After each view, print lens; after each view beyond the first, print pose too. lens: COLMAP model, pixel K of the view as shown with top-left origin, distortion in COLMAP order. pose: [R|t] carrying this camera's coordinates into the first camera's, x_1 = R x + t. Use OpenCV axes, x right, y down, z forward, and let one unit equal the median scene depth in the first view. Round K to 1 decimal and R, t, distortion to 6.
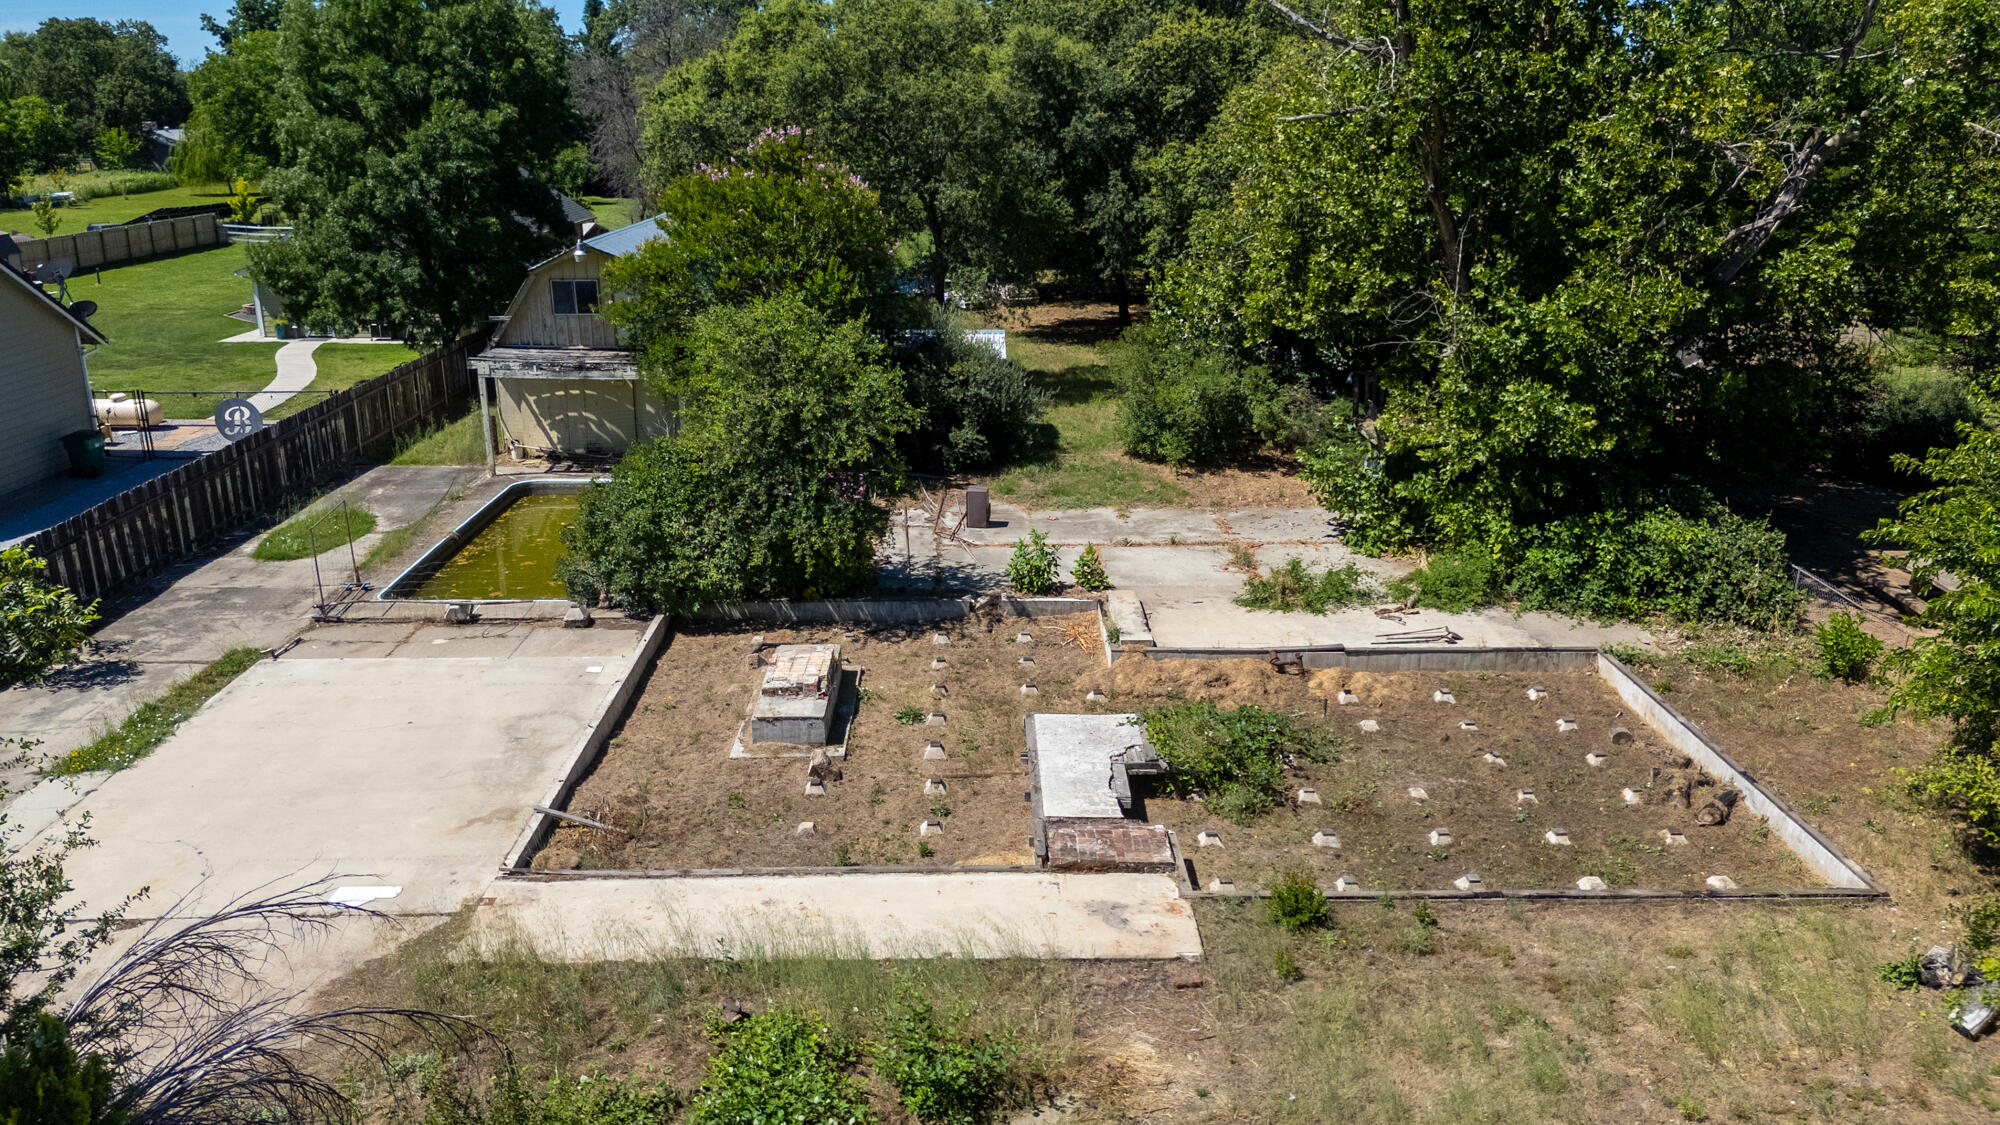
lens RADIAL K [[1458.1, 0, 1000.0], [0, 1458.1, 562.5], [0, 0, 1]] dist [0.063779, -0.064645]
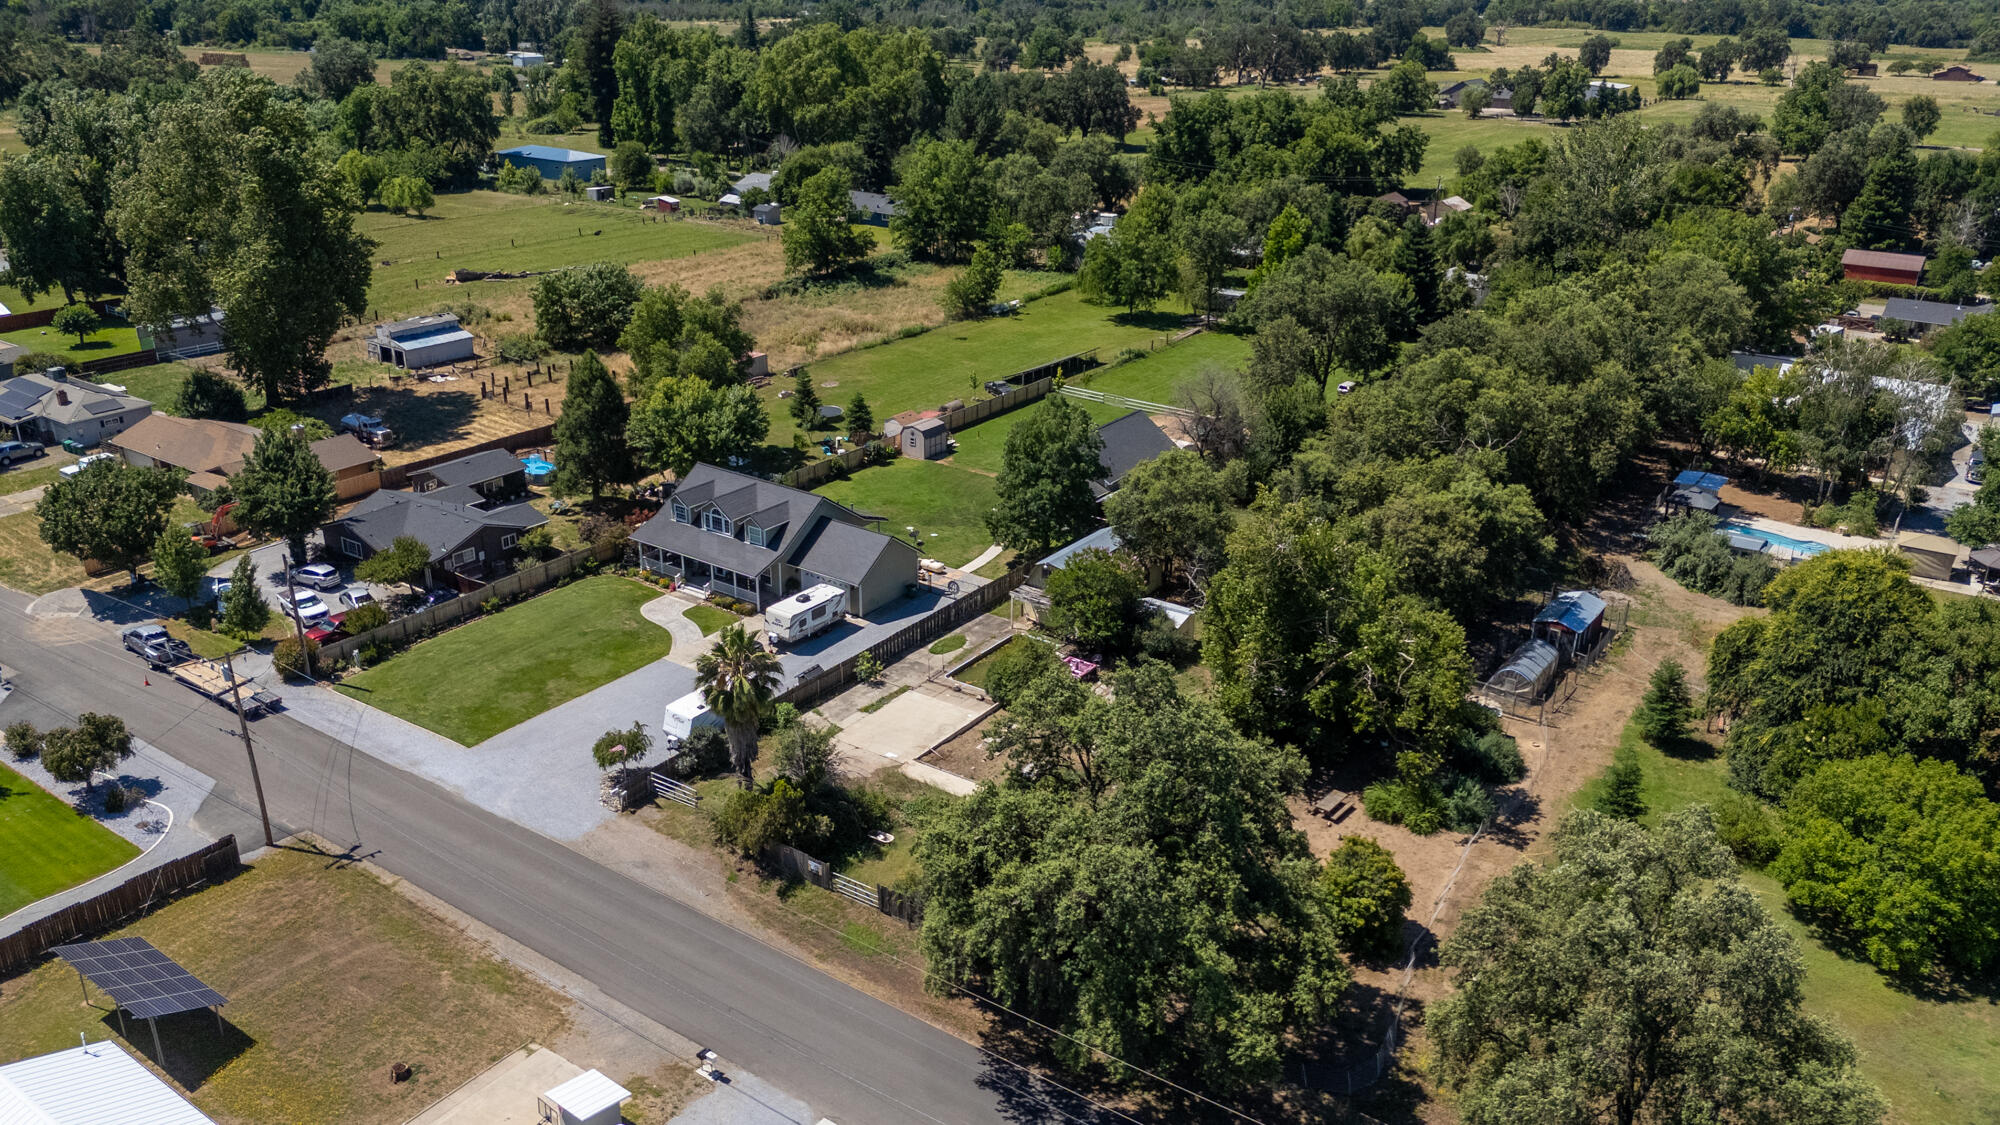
lens RADIAL K [[1458.1, 0, 1000.0], [0, 1458.1, 562.5], [0, 0, 1]] dist [0.063779, -0.064645]
pose [[0.805345, 0.228593, -0.546960, 1.699936], [-0.184670, 0.973492, 0.134946, -0.802960], [0.563309, -0.007671, 0.826211, -2.048499]]
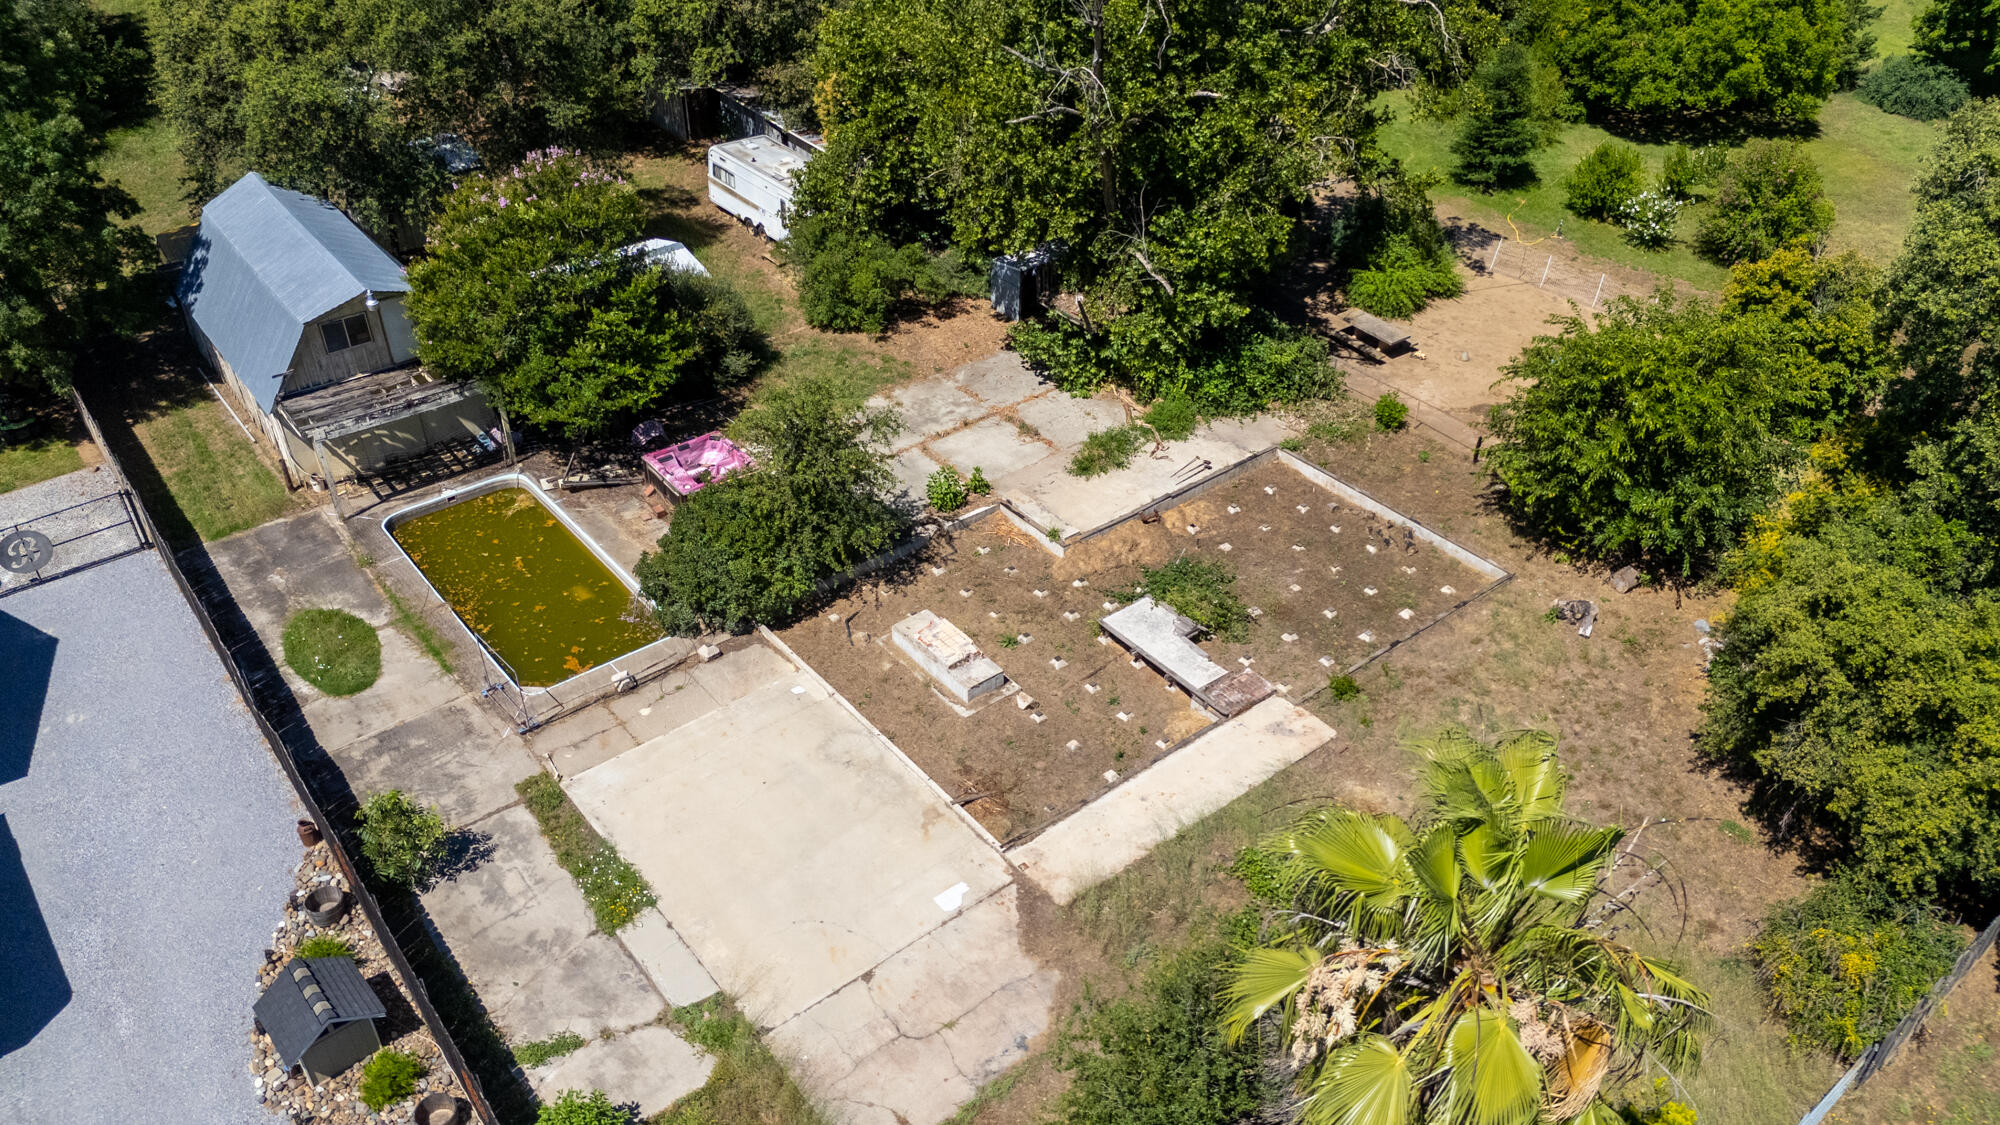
lens RADIAL K [[1436.0, 0, 1000.0], [0, 1436.0, 562.5], [0, 0, 1]] dist [0.100257, -0.105608]
pose [[0.799406, -0.351903, 0.486944, -0.660707], [0.180385, 0.913696, 0.364172, -0.447665], [-0.573072, -0.203284, 0.793892, -0.167684]]
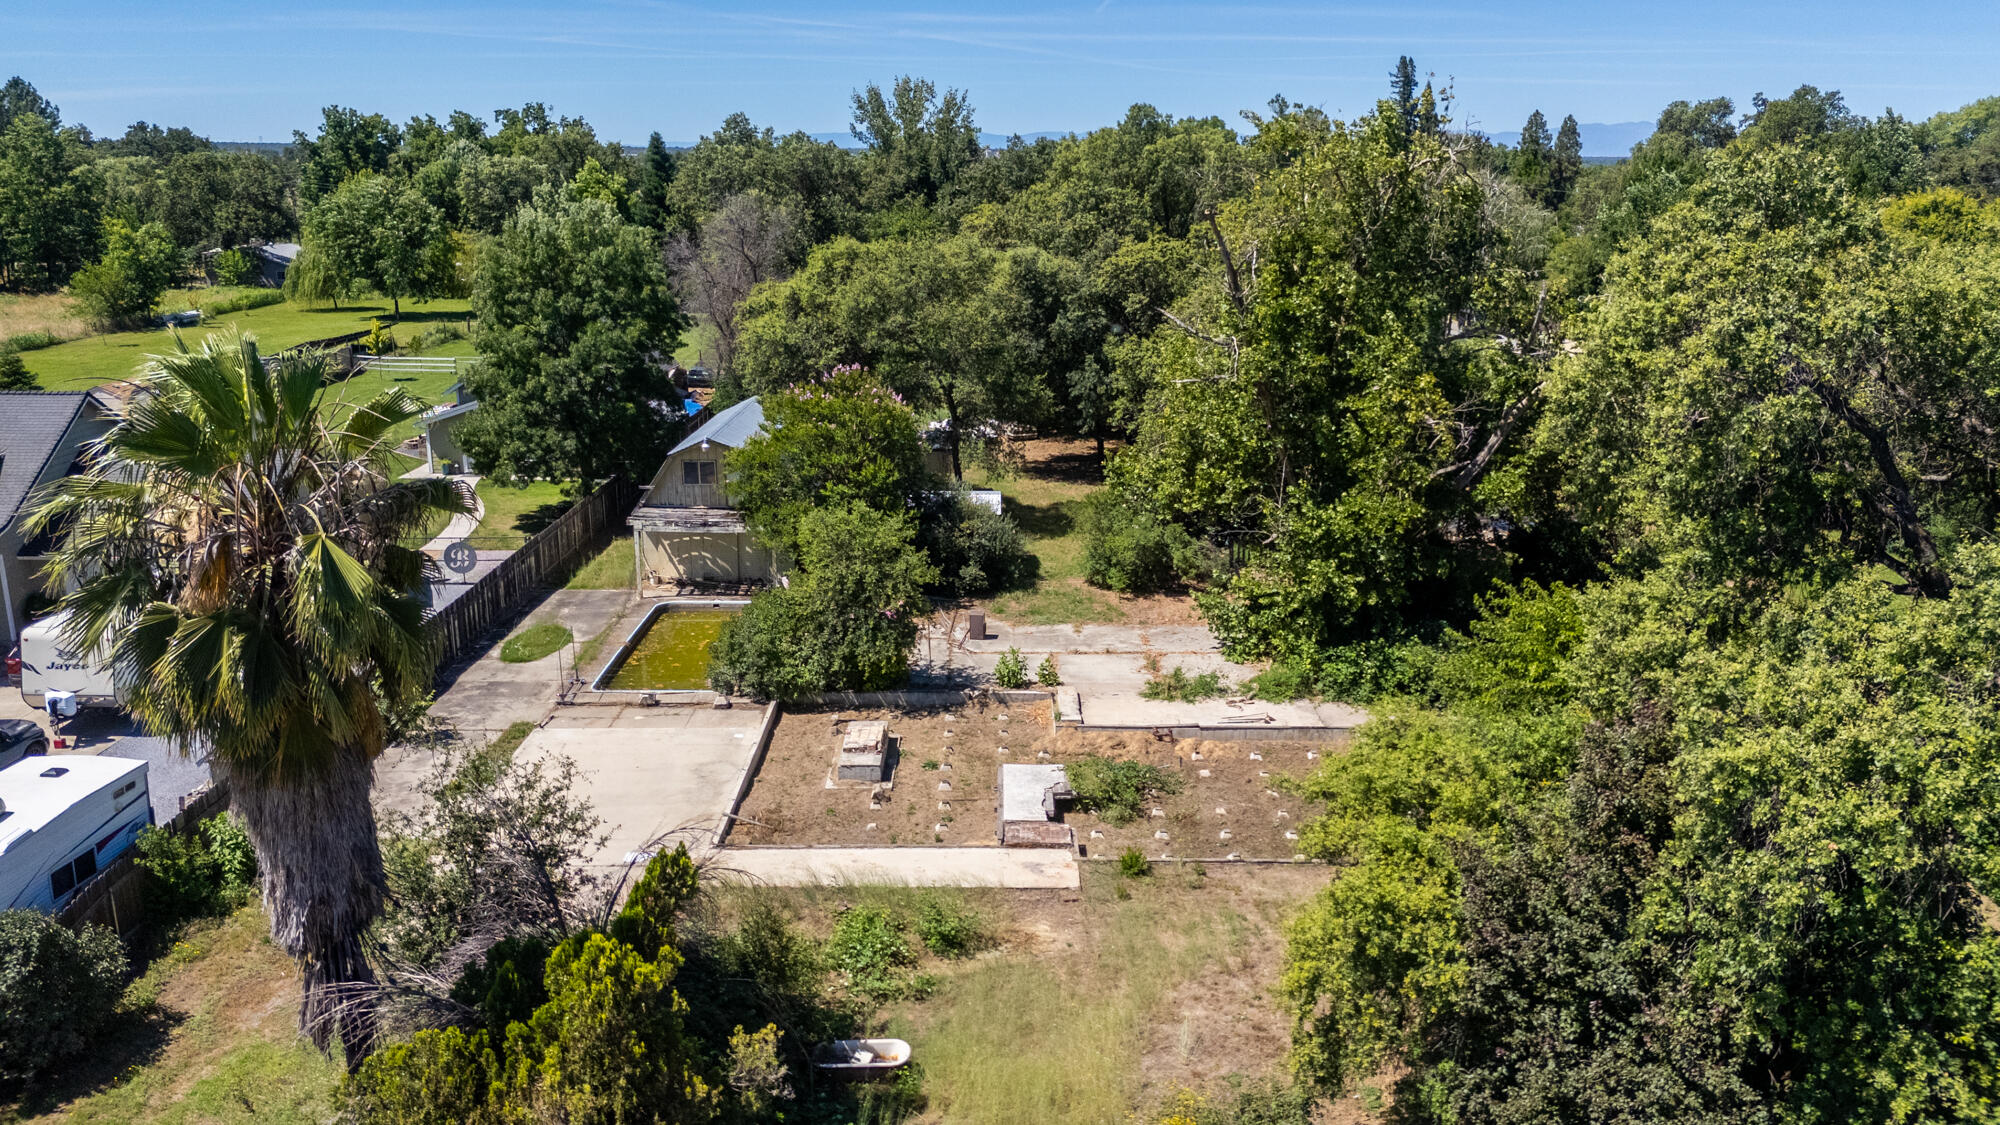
lens RADIAL K [[1436.0, 0, 1000.0], [0, 1436.0, 562.5], [0, 0, 1]] dist [0.100257, -0.105608]
pose [[0.999886, 0.005933, -0.013865, 0.032916], [-0.006551, 0.998969, -0.044933, -0.044197], [0.013584, 0.045019, 0.998894, -0.544913]]
